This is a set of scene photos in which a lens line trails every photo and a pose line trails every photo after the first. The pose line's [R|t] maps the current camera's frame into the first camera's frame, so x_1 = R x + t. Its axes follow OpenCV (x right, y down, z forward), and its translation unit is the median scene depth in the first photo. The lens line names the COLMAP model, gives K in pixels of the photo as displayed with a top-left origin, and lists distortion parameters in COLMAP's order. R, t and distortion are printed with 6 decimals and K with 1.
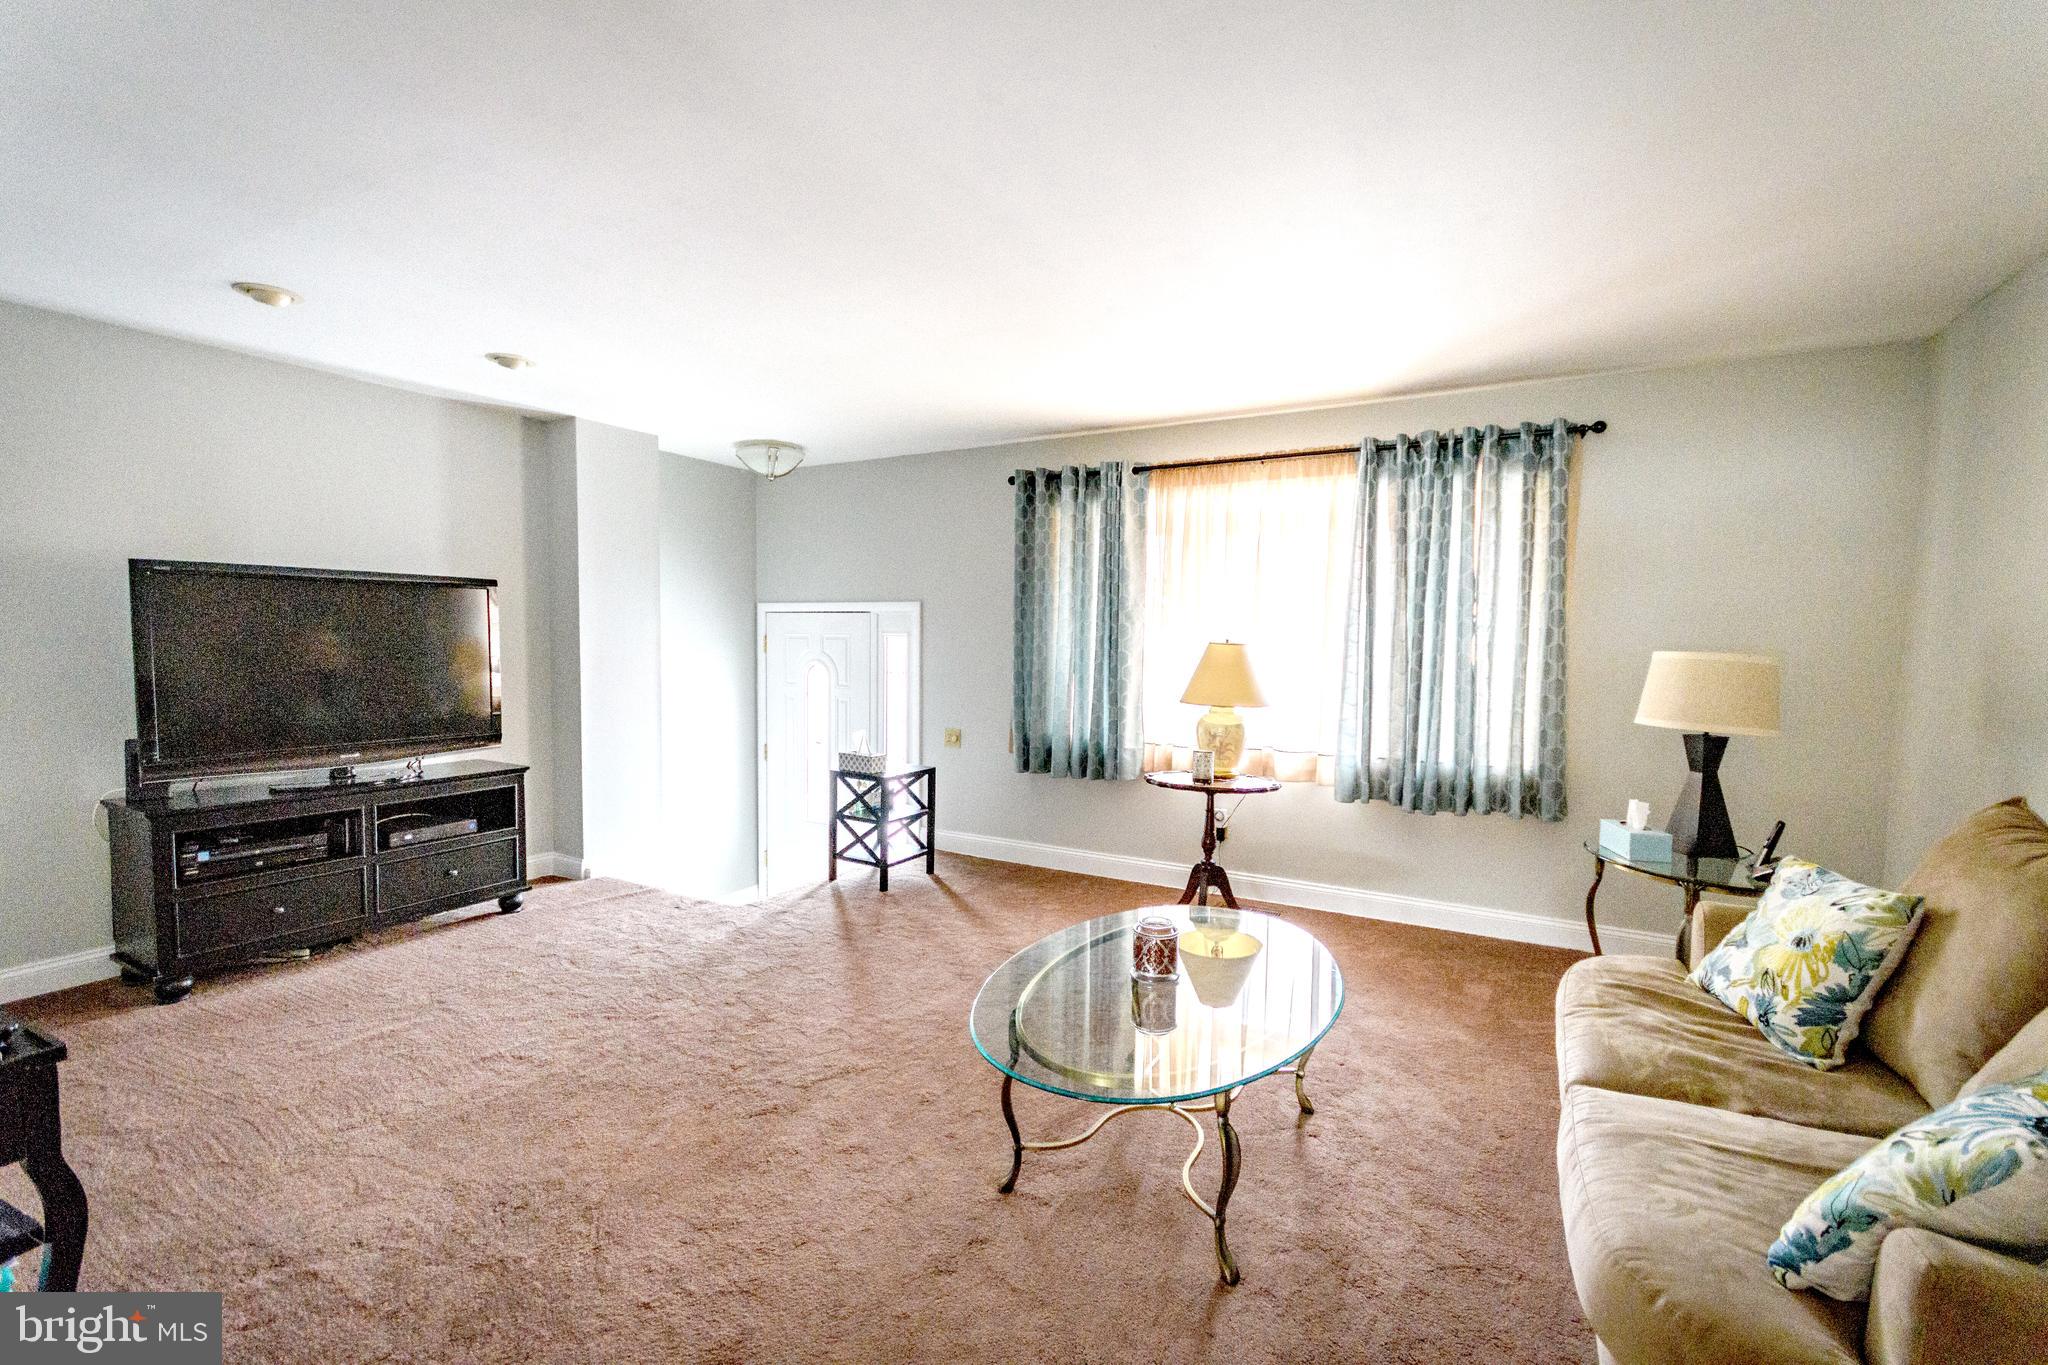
lens RADIAL K [[894.3, 0, 1012.9], [0, 894.3, 684.5], [0, 0, 1]] dist [0.012977, -0.001839]
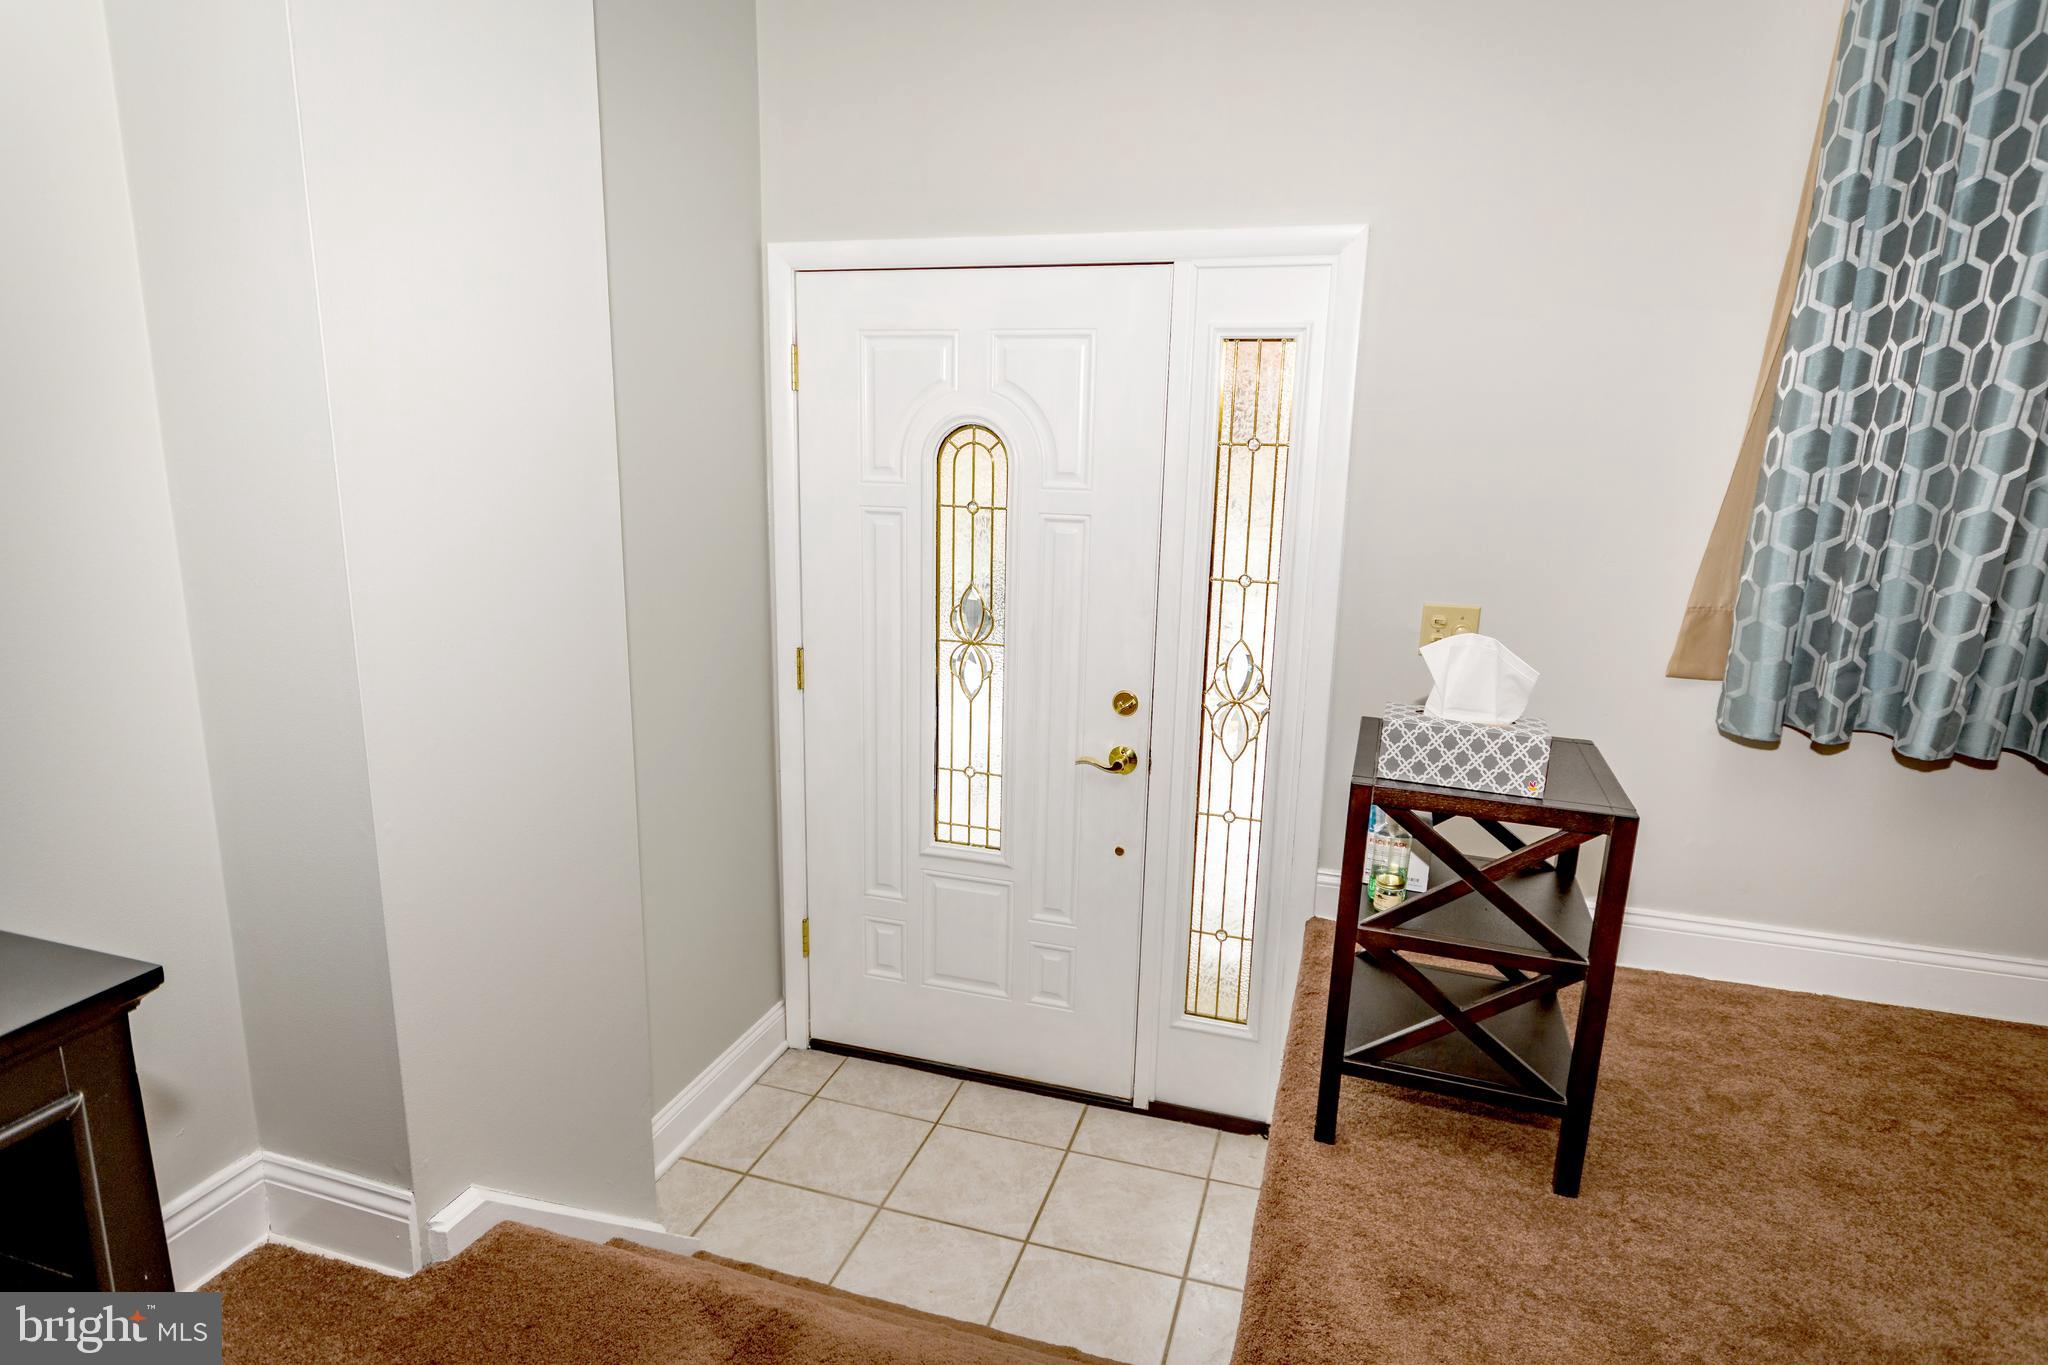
lens RADIAL K [[1149.5, 0, 1016.1], [0, 1149.5, 681.8], [0, 0, 1]] dist [0.003940, 0.000212]
pose [[0.977902, -0.024544, 0.207619, -0.607782], [-0.006855, 0.988786, 0.149180, 0.020083], [-0.208952, -0.147306, 0.966768, 1.096792]]
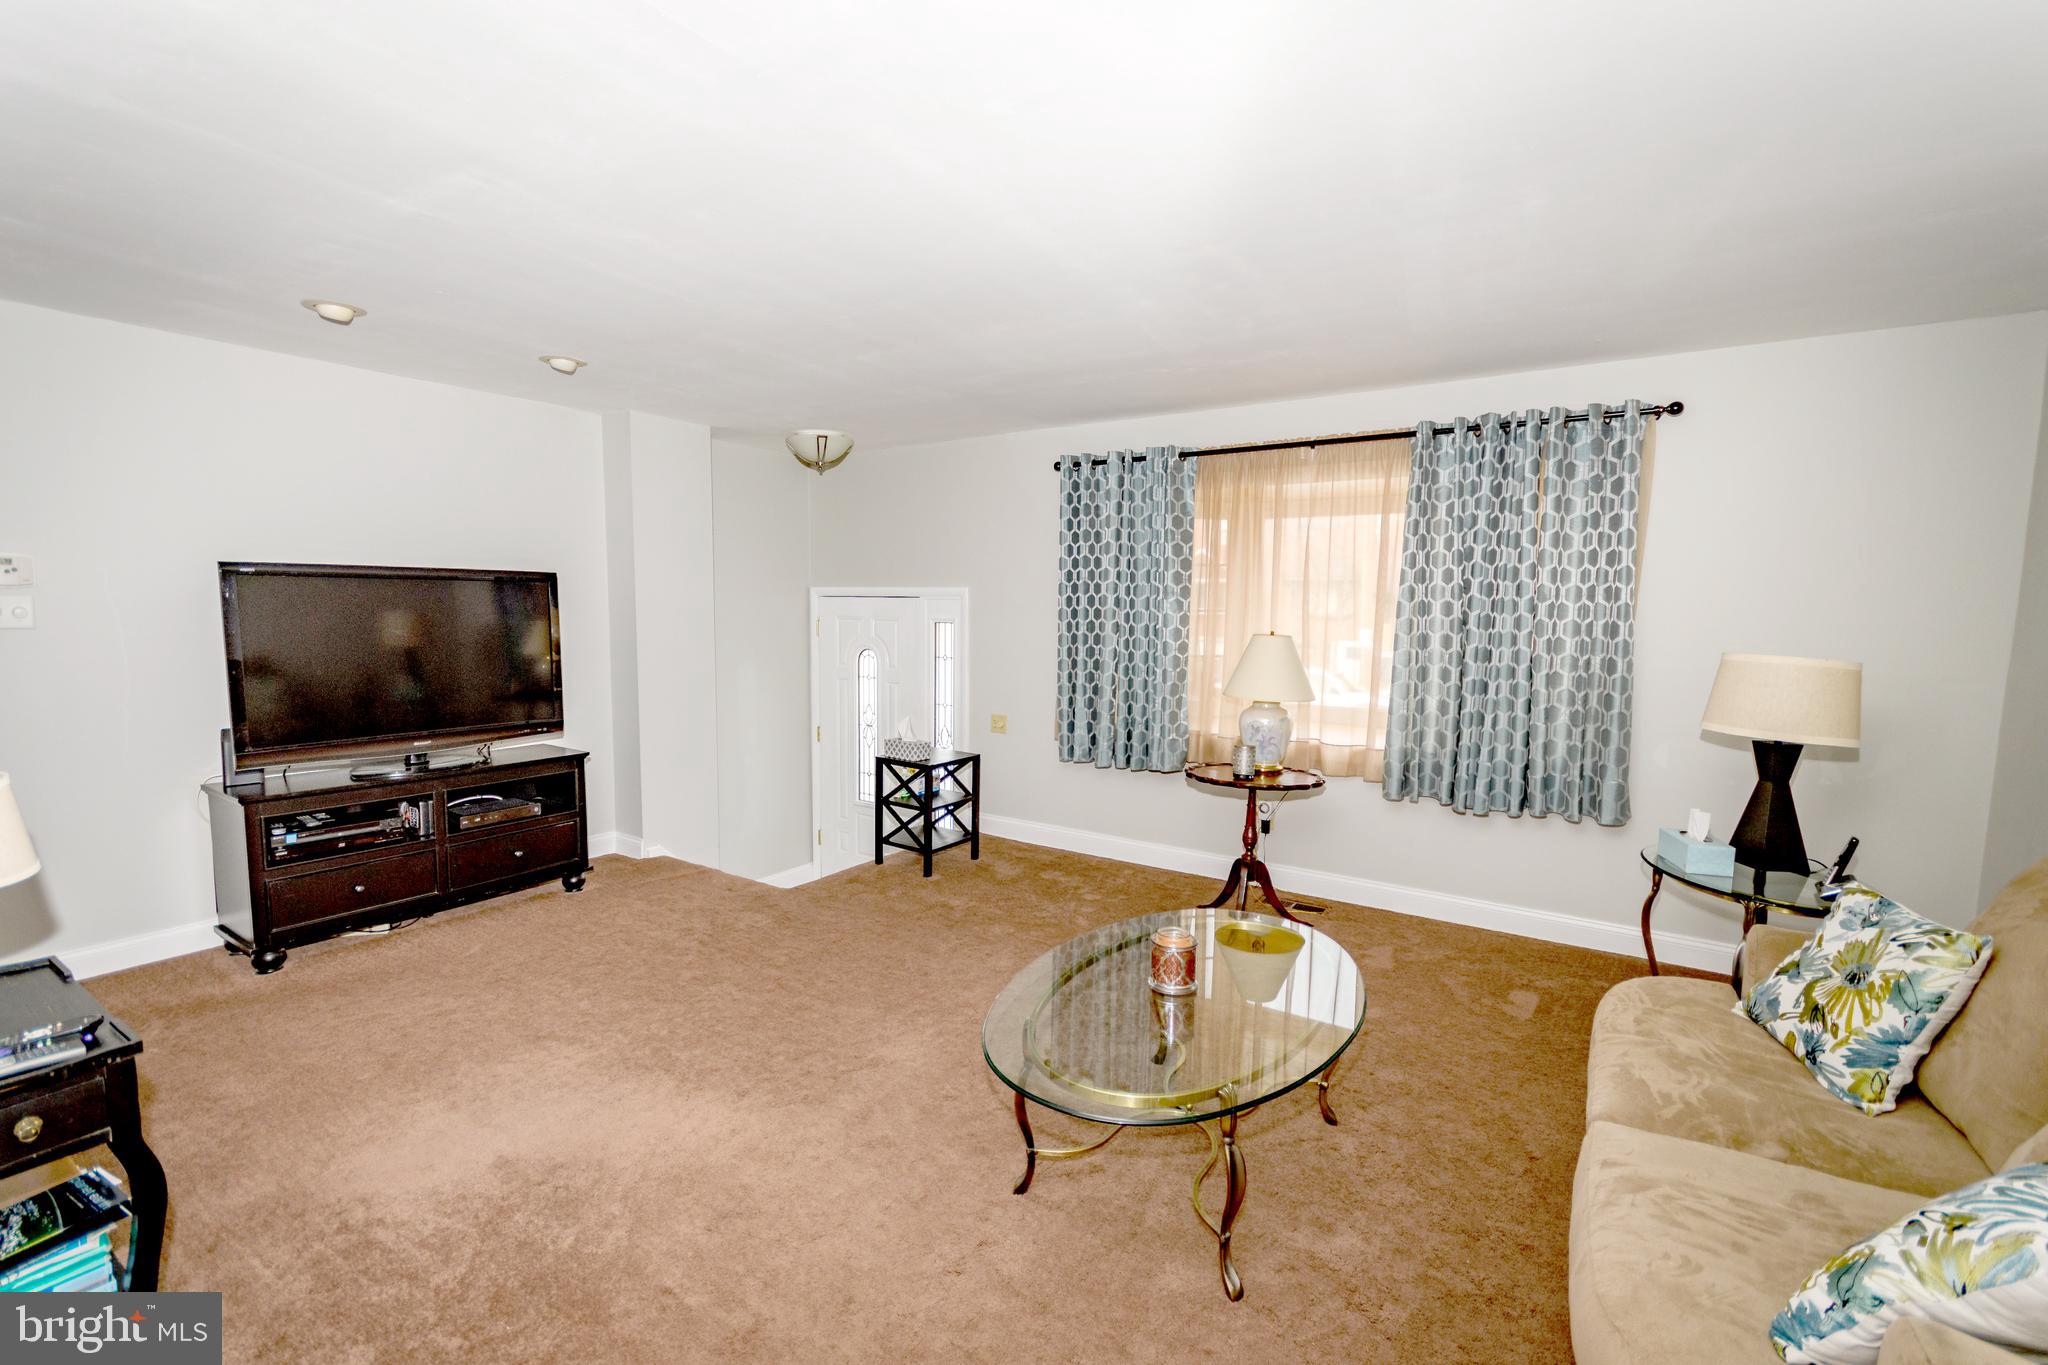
lens RADIAL K [[894.3, 0, 1011.7], [0, 894.3, 687.6], [0, 0, 1]] dist [0.012977, -0.001839]
pose [[0.997313, 0.005449, -0.073060, 0.037232], [-0.002827, 0.999350, 0.035940, -0.032264], [0.073208, -0.035637, 0.996680, 0.001067]]
